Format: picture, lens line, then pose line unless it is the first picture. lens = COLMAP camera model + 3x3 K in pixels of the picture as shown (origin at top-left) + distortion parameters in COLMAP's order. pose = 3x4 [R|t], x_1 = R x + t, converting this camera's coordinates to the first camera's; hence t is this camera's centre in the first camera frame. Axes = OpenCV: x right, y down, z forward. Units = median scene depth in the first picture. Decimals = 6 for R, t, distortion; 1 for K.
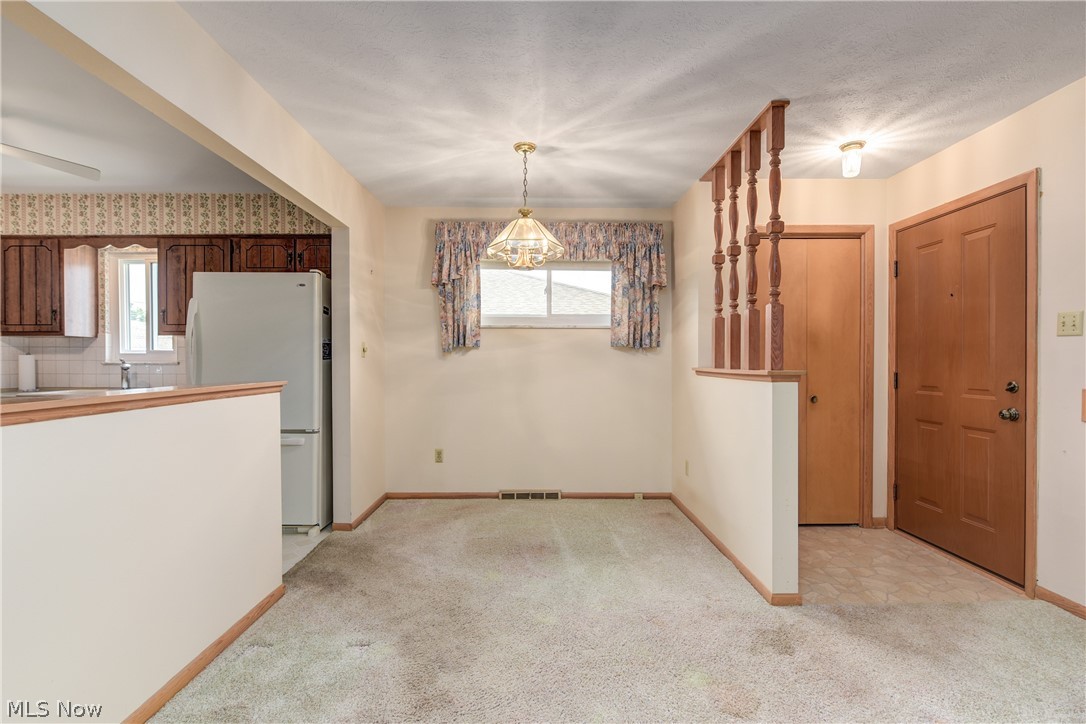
lens RADIAL K [[502.6, 0, 543.0], [0, 502.6, 362.0], [0, 0, 1]] dist [-0.004277, -0.000524]
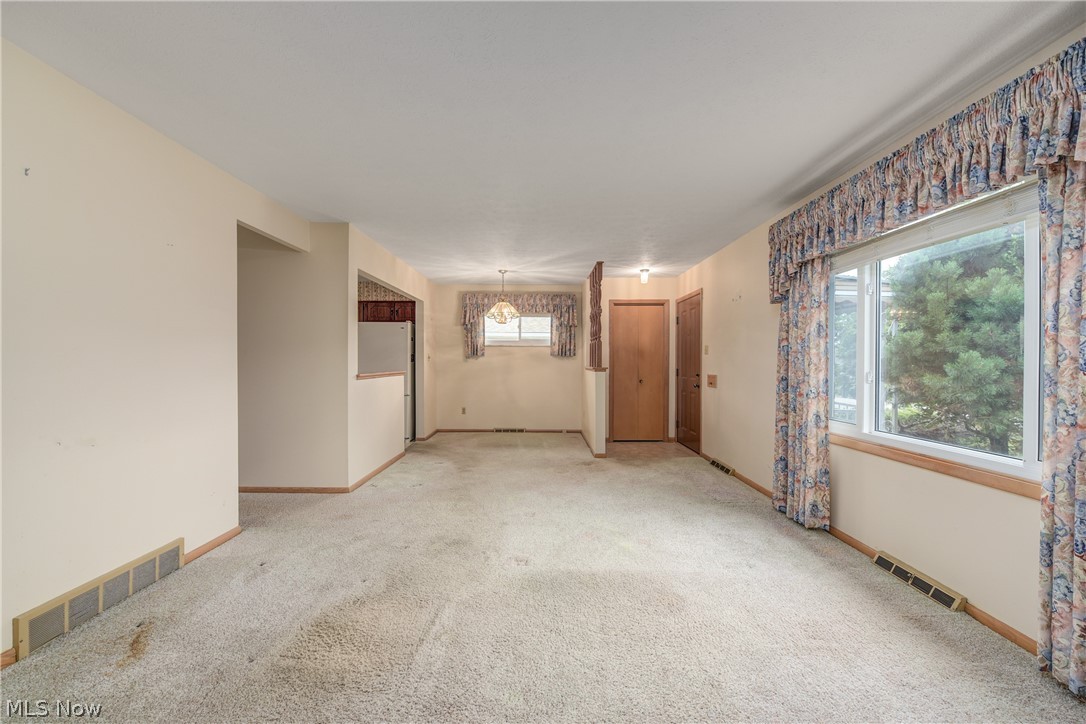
lens RADIAL K [[429.5, 0, 540.0], [0, 429.5, 366.3], [0, 0, 1]] dist [-0.010245, -0.000292]
pose [[0.999959, 0.003029, -0.008482, 0.116728], [-0.002972, 0.999973, 0.006691, 0.000102], [0.008502, -0.006665, 0.999942, -0.750190]]
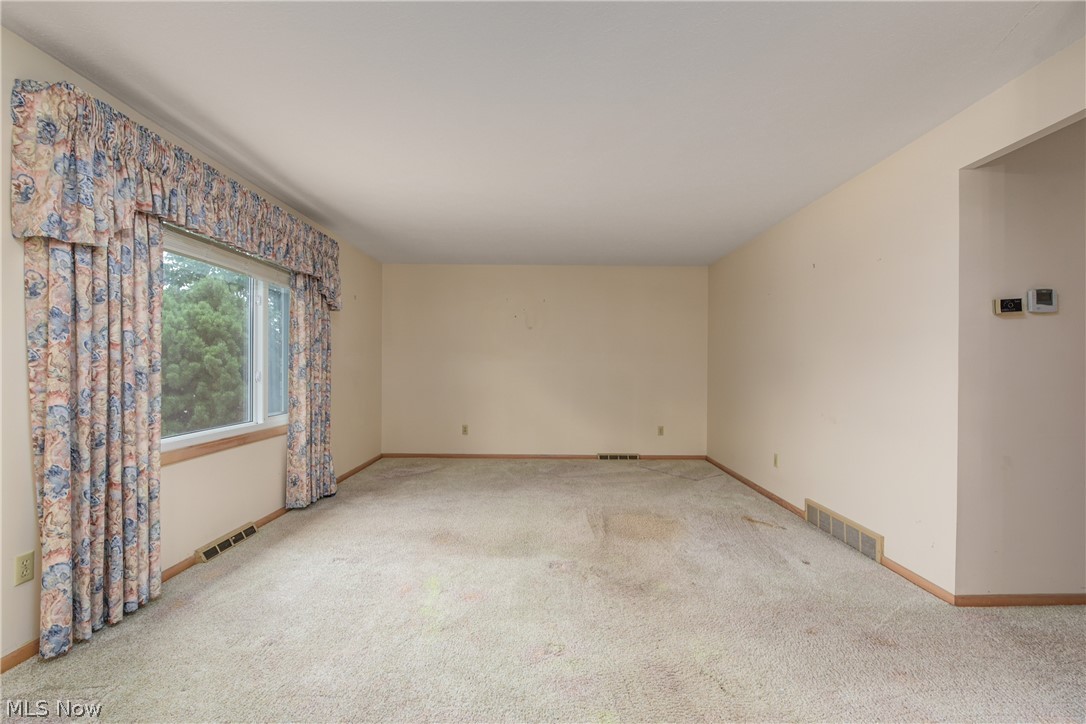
lens RADIAL K [[458.8, 0, 543.0], [0, 458.8, 362.0], [0, 0, 1]] dist [0.000367, -0.000077]
pose [[-0.999962, -0.005680, 0.006554, 0.101606], [-0.005683, 0.999984, -0.000426, -0.006365], [-0.006551, -0.000463, -0.999978, 0.557259]]
